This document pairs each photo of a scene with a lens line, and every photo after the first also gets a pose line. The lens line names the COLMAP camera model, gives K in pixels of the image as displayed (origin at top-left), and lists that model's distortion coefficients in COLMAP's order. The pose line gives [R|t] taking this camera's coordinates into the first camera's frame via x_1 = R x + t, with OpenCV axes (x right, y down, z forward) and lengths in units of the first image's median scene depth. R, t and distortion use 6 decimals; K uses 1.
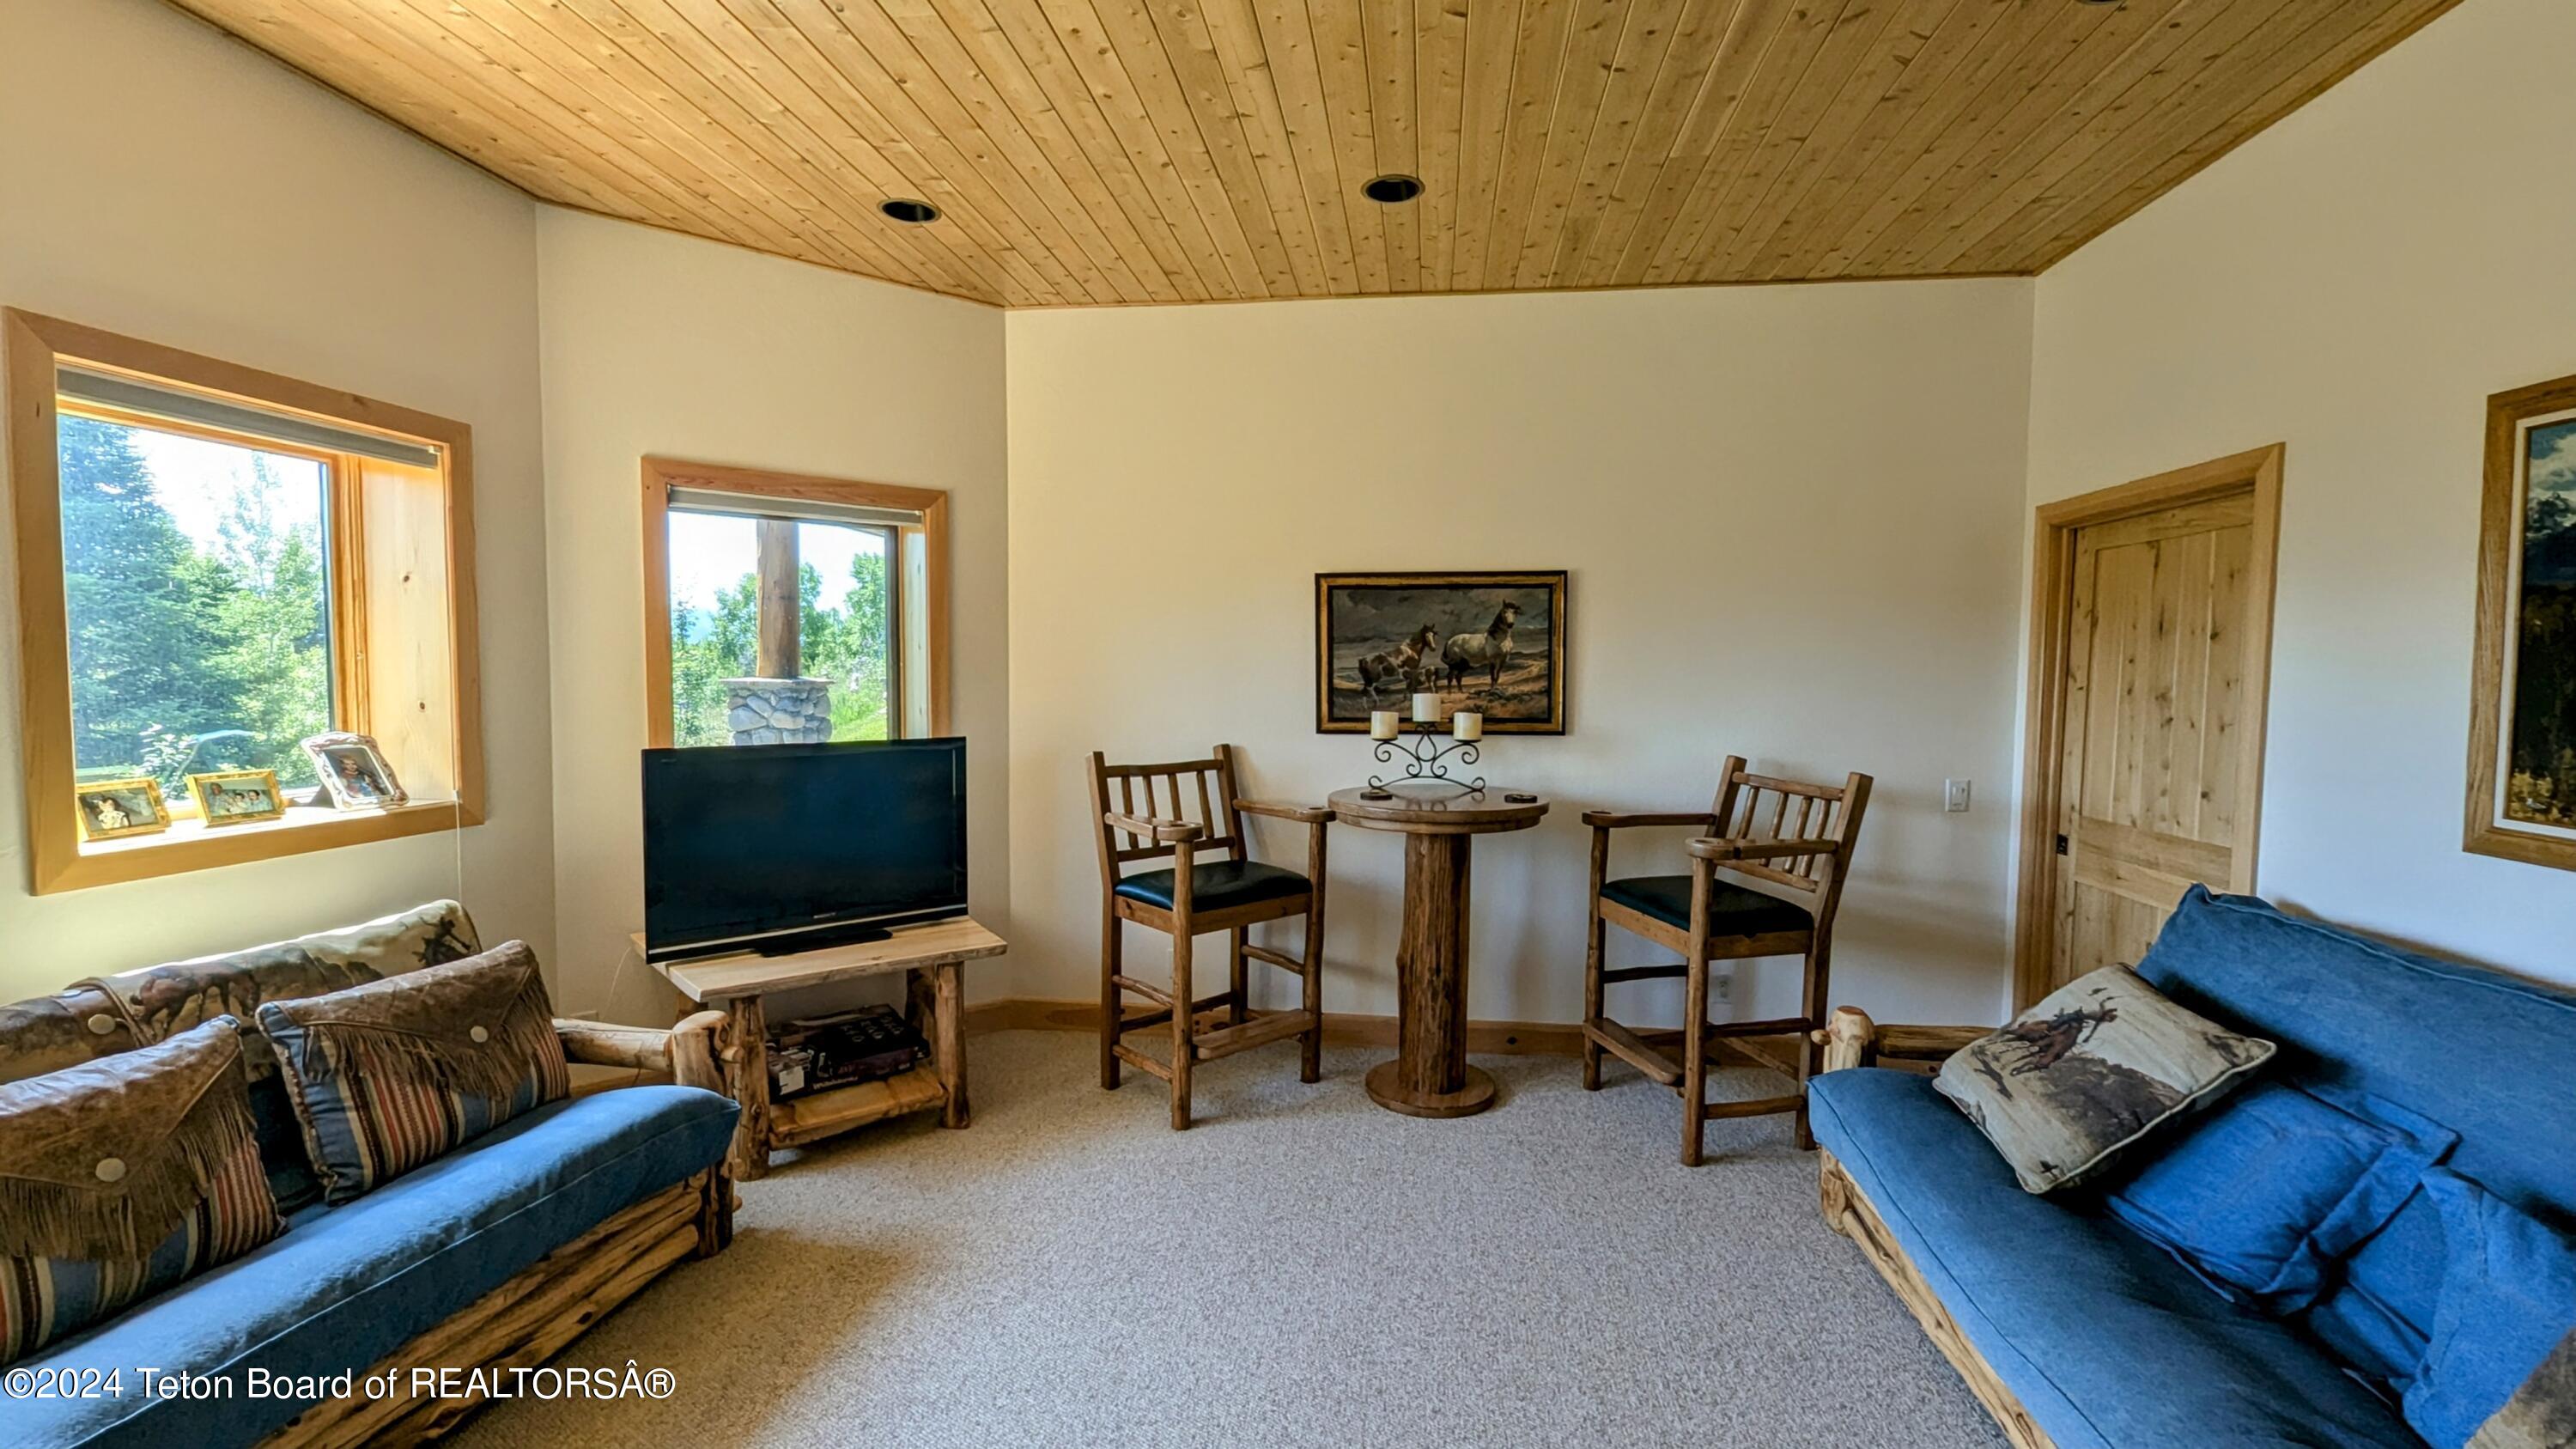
lens RADIAL K [[1053.7, 0, 1289.3], [0, 1053.7, 730.9], [0, 0, 1]] dist [0.001243, -0.000064]
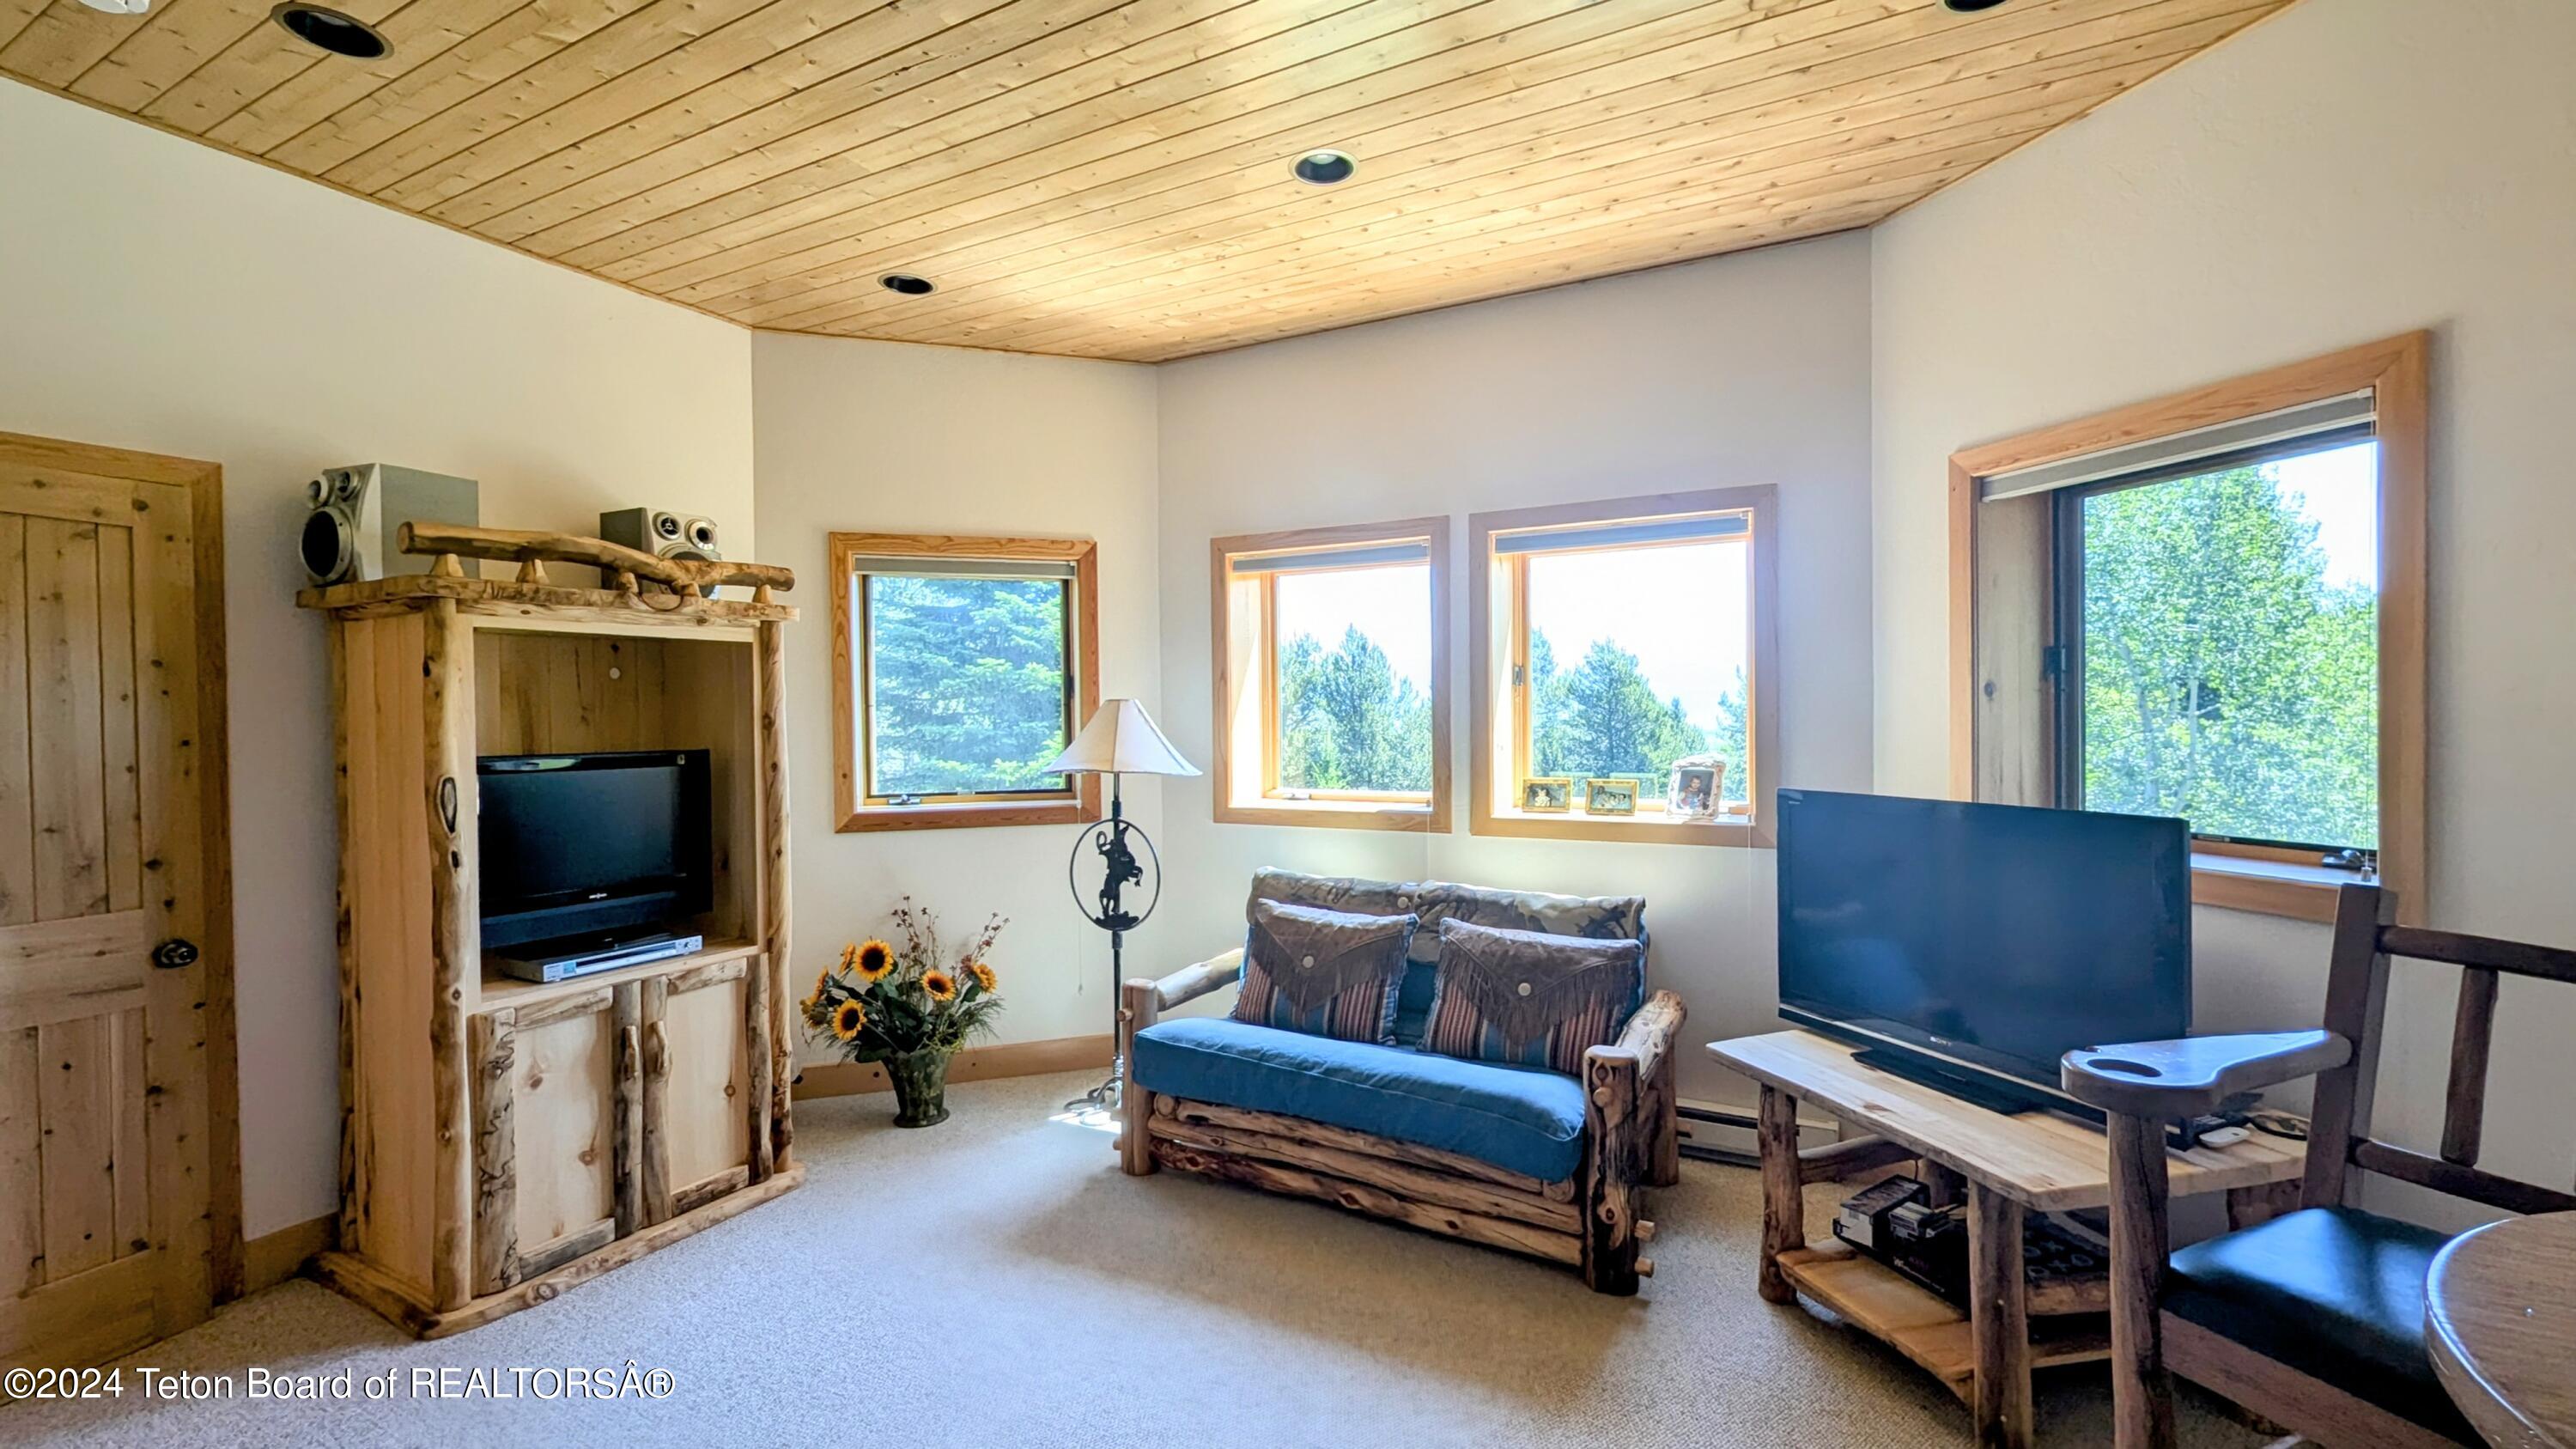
lens RADIAL K [[1053.7, 0, 1293.5], [0, 1053.7, 726.5], [0, 0, 1]] dist [0.001243, -0.000064]
pose [[-0.337982, 0.009580, -0.941104, 0.525607], [-0.042629, 0.998766, 0.025476, -0.054019], [0.940187, 0.048729, -0.337157, 1.121604]]
